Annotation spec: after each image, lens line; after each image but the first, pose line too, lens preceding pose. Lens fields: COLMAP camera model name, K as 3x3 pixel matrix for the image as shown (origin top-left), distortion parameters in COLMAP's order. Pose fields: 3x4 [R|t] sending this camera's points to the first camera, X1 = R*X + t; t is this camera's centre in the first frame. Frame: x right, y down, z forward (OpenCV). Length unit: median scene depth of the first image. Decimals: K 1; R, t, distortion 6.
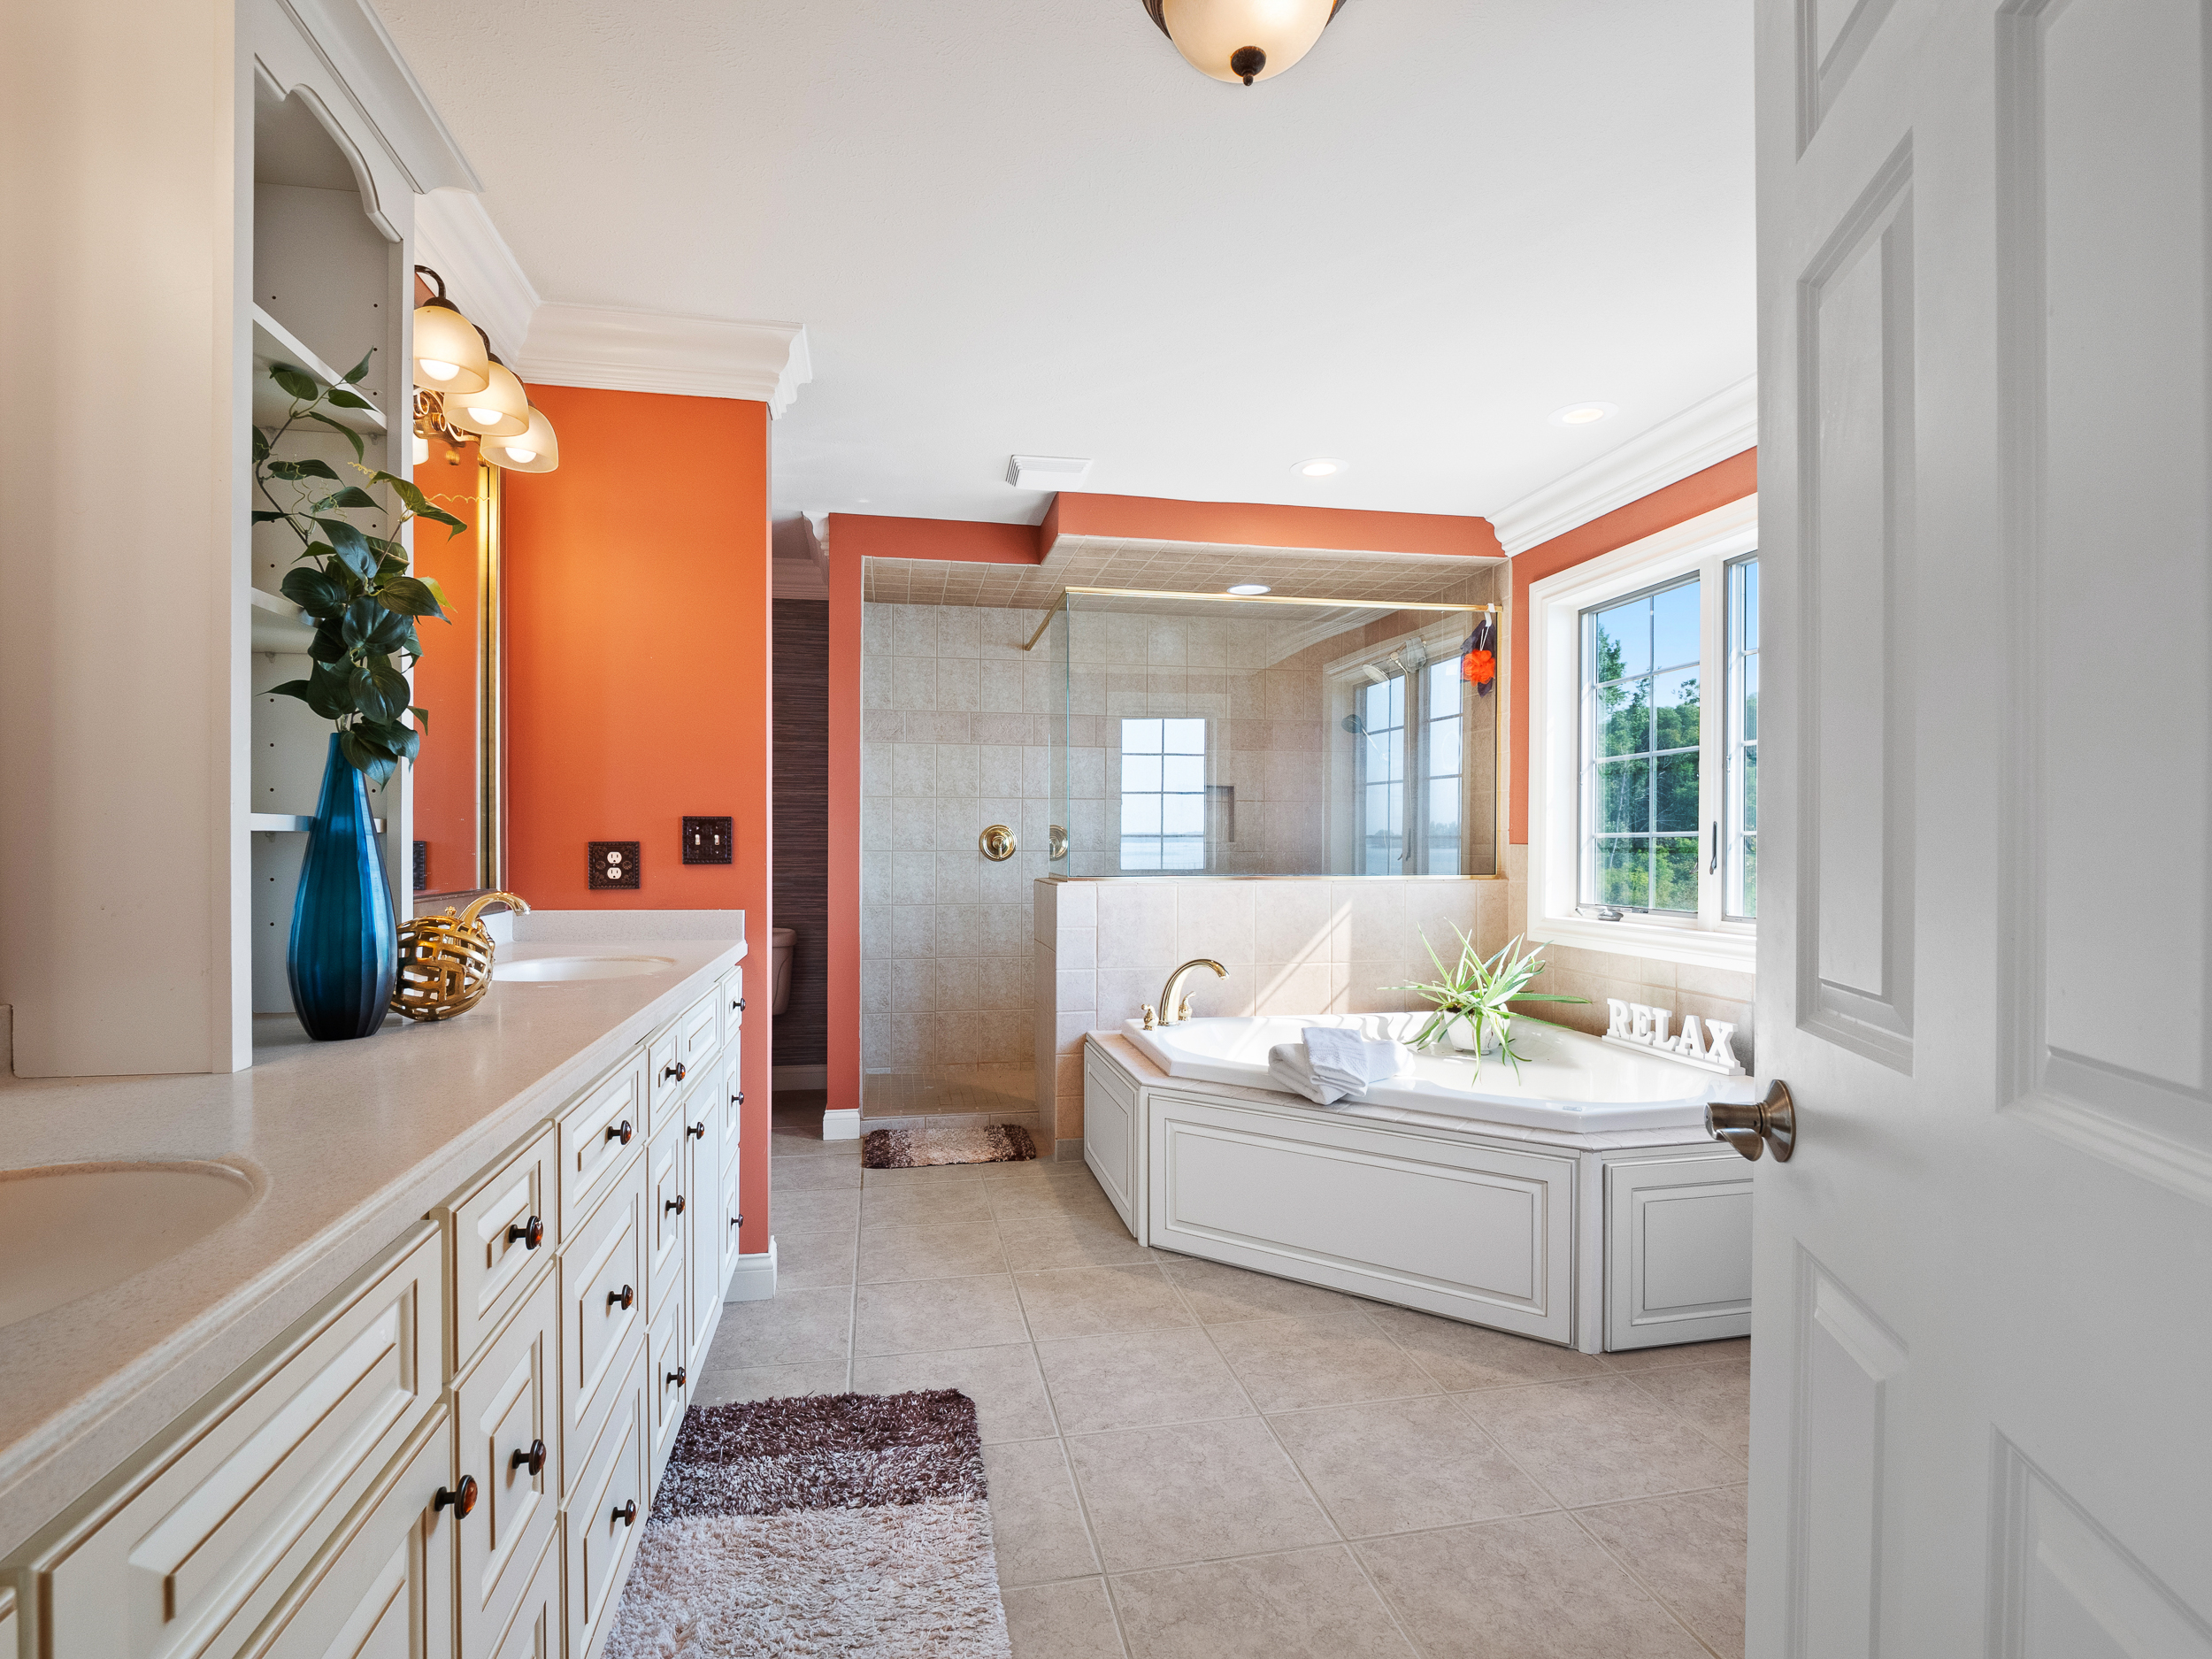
lens RADIAL K [[1064.9, 0, 1101.5], [0, 1064.9, 842.6], [0, 0, 1]] dist [-0.002953, -0.000565]
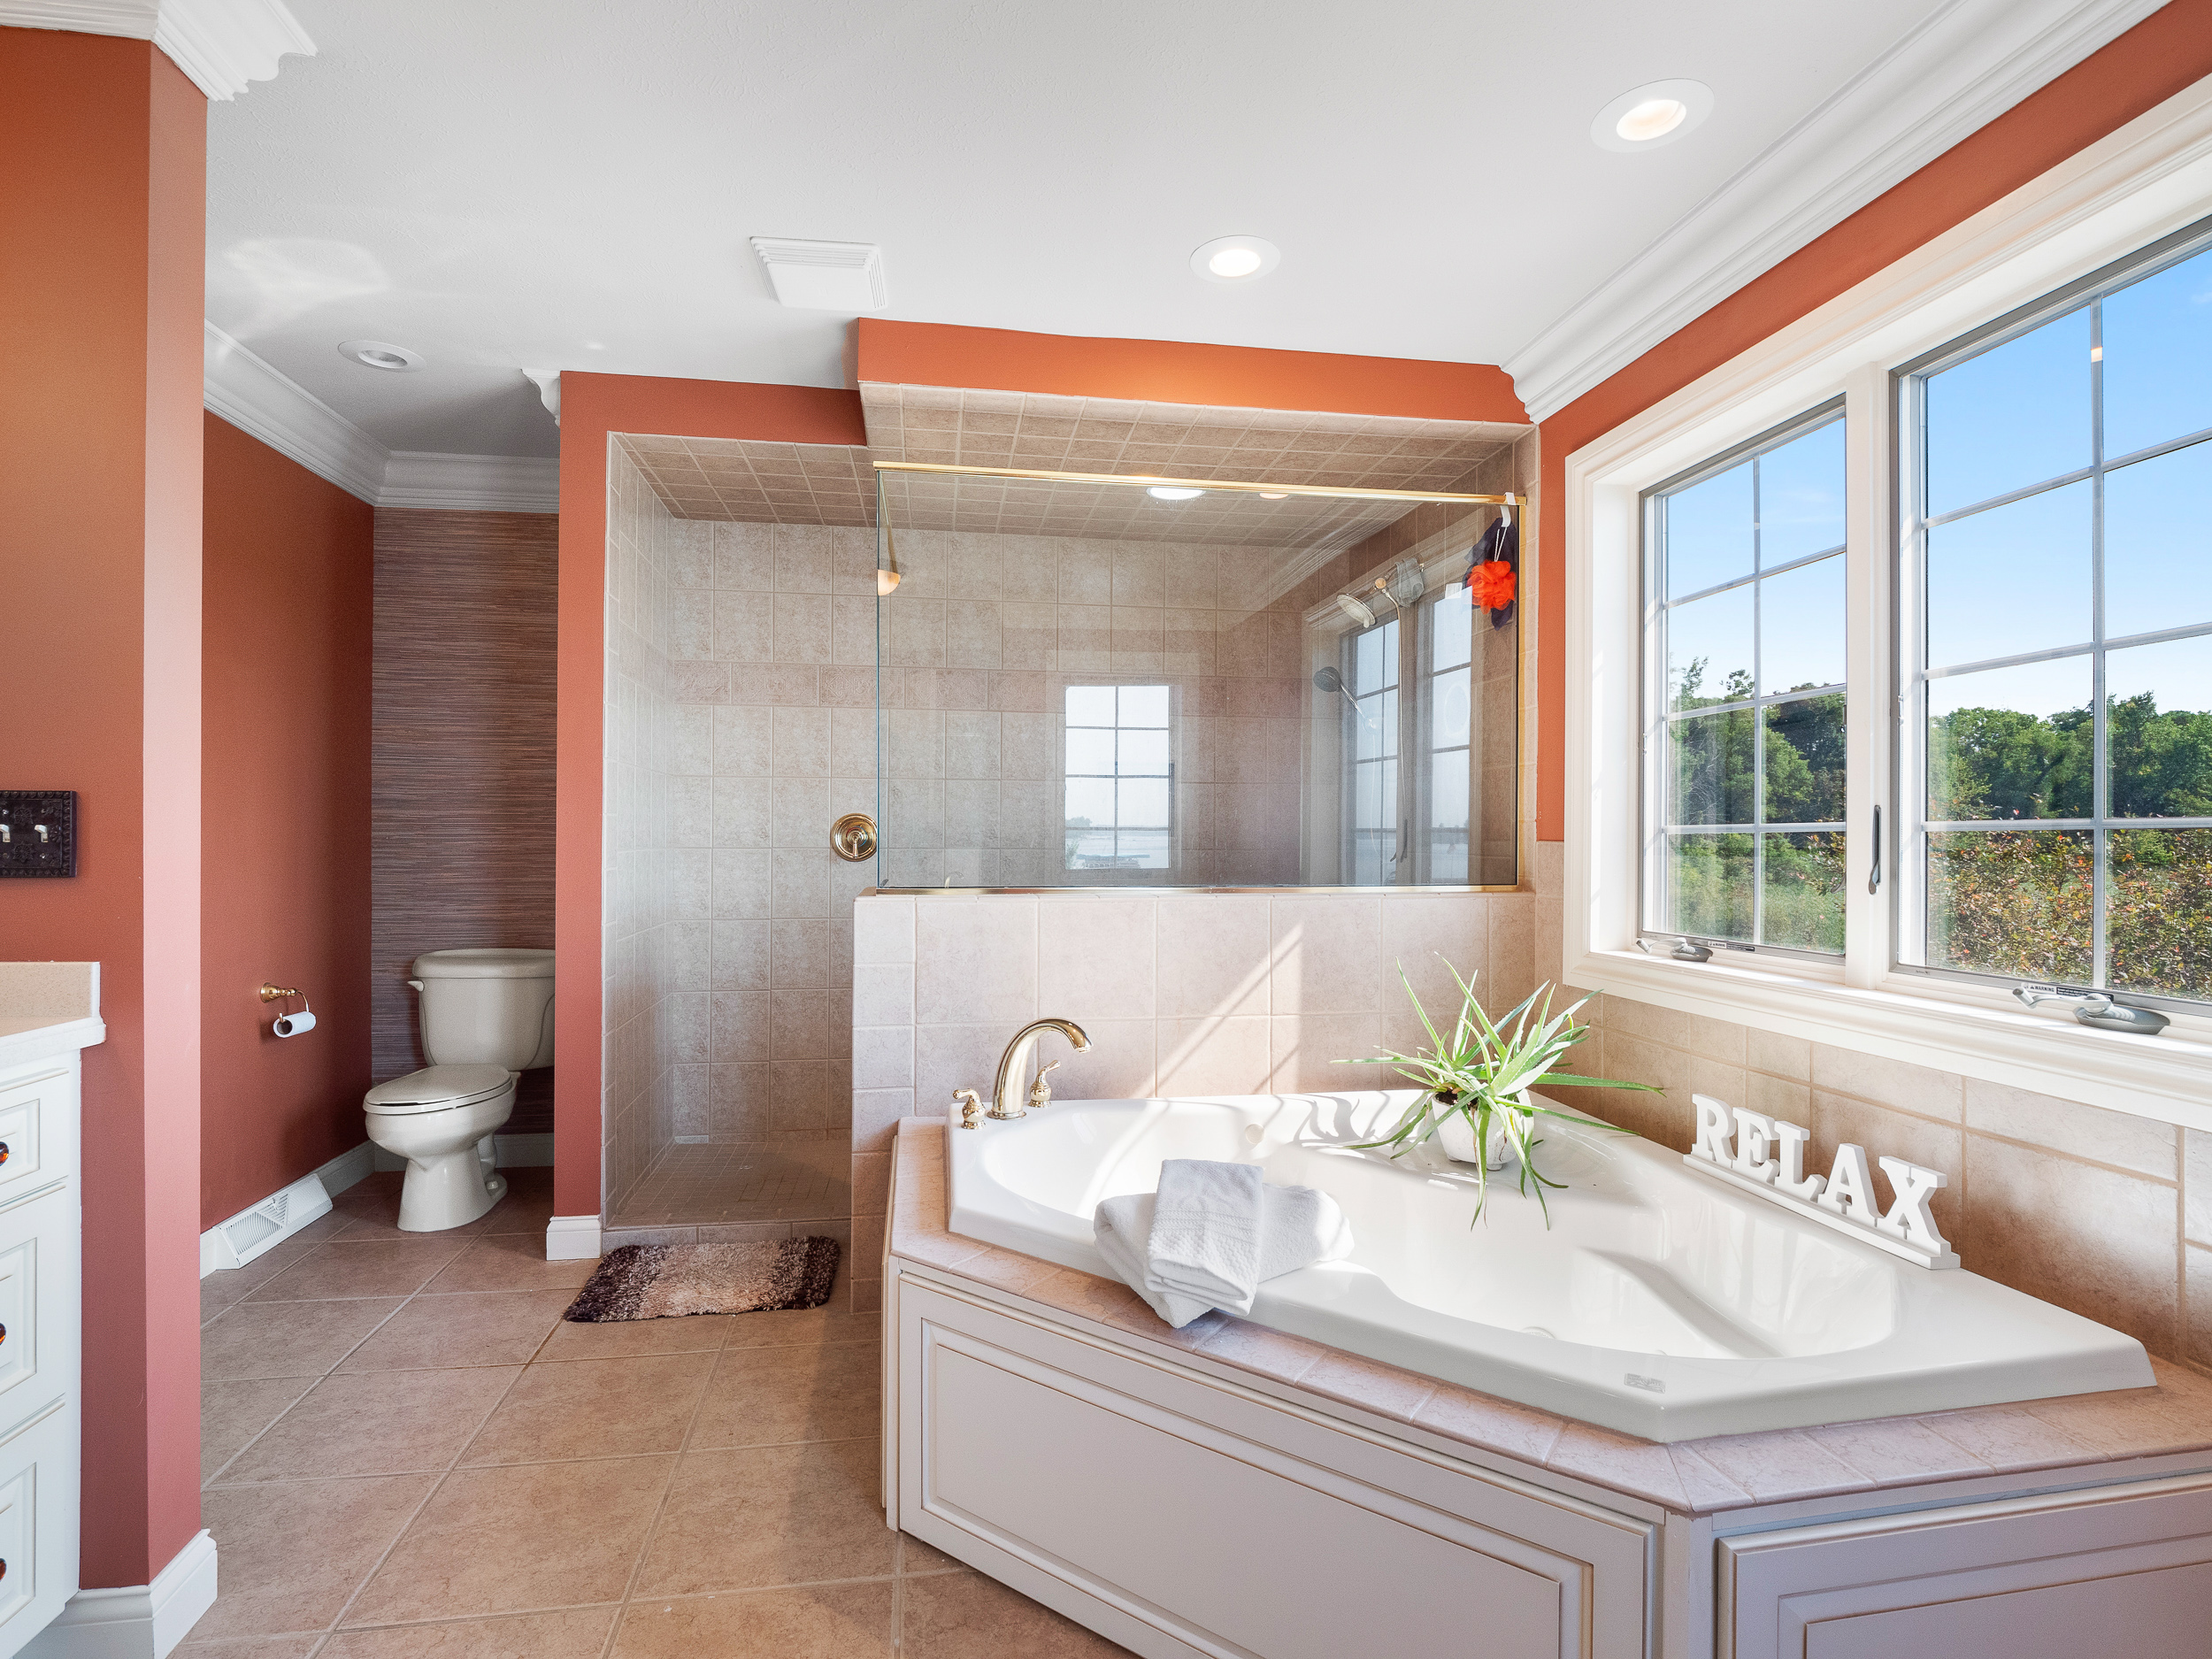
lens RADIAL K [[1055.2, 0, 1106.0], [0, 1055.2, 829.5], [0, 0, 1]] dist [-0.011889, -0.000657]
pose [[0.999377, 0.001715, -0.035251, 0.135642], [-0.001931, 0.999980, -0.006083, -0.001537], [0.035240, 0.006147, 0.999360, 0.326572]]
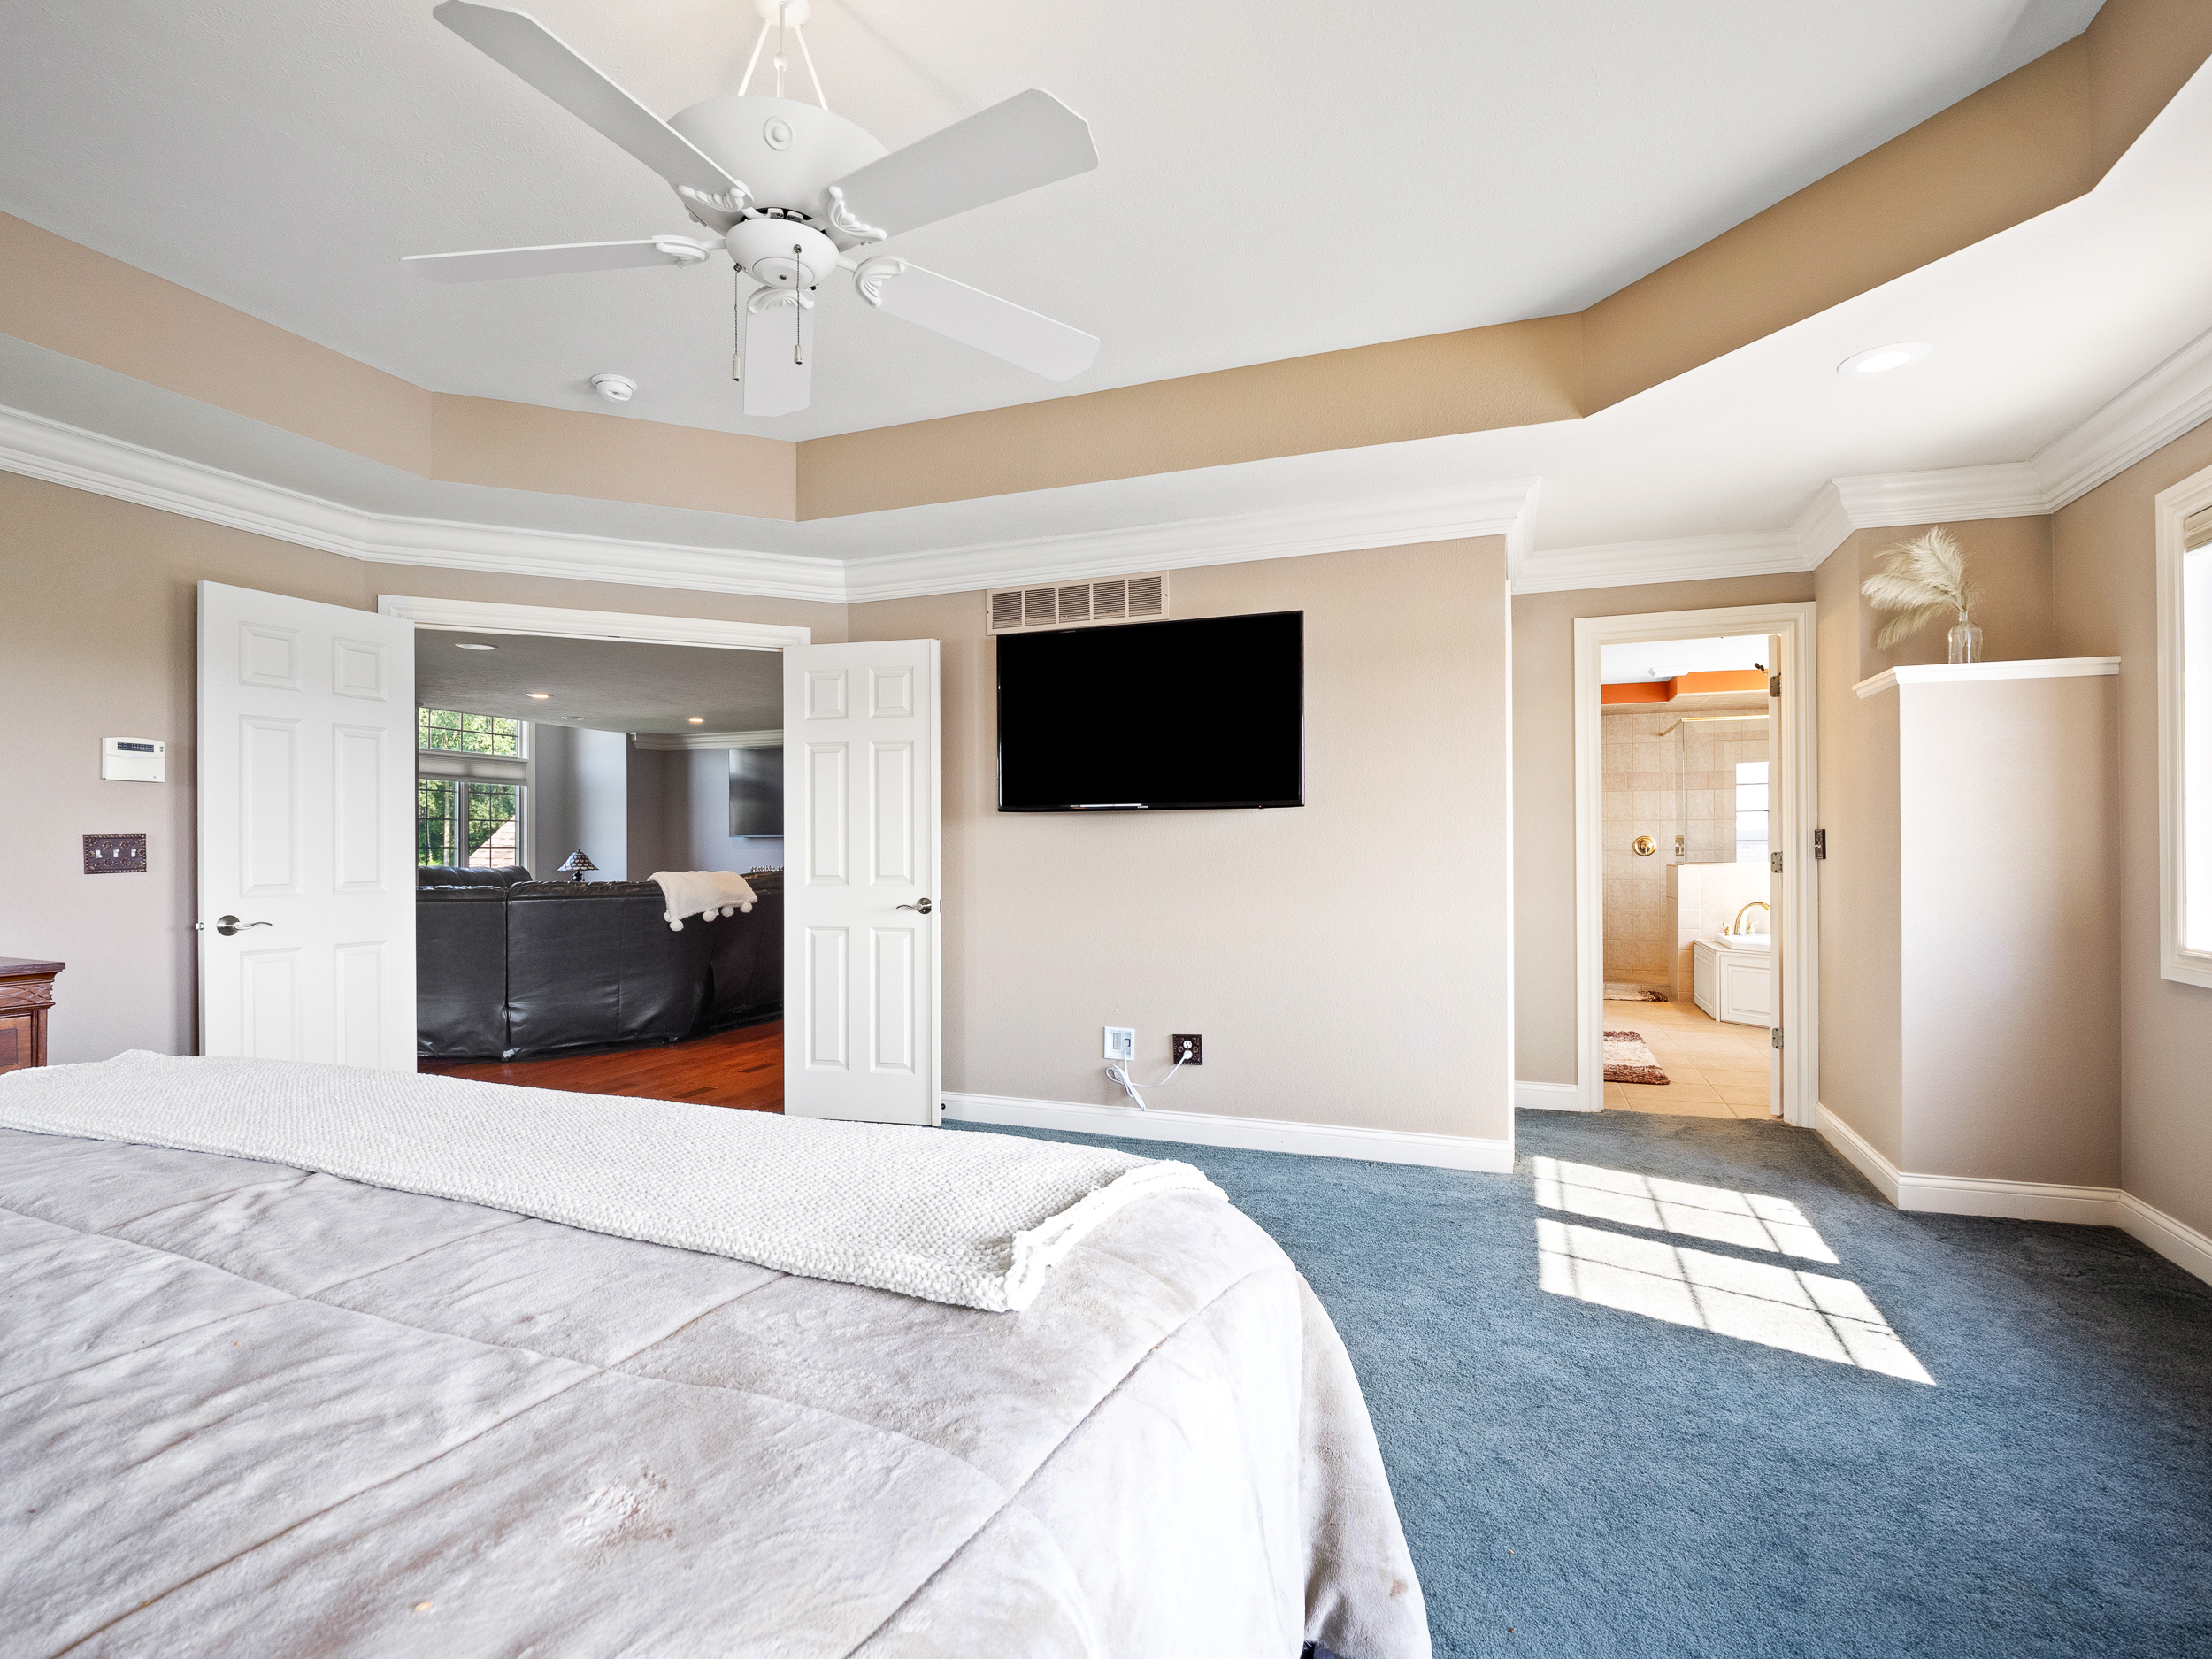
lens RADIAL K [[1064.9, 0, 1101.5], [0, 1064.9, 842.6], [0, 0, 1]] dist [-0.002953, -0.000565]
pose [[0.844845, -0.005205, -0.534986, 0.109863], [0.002494, 0.999980, -0.005791, 0.003381], [0.535005, 0.003558, 0.844841, -1.240032]]
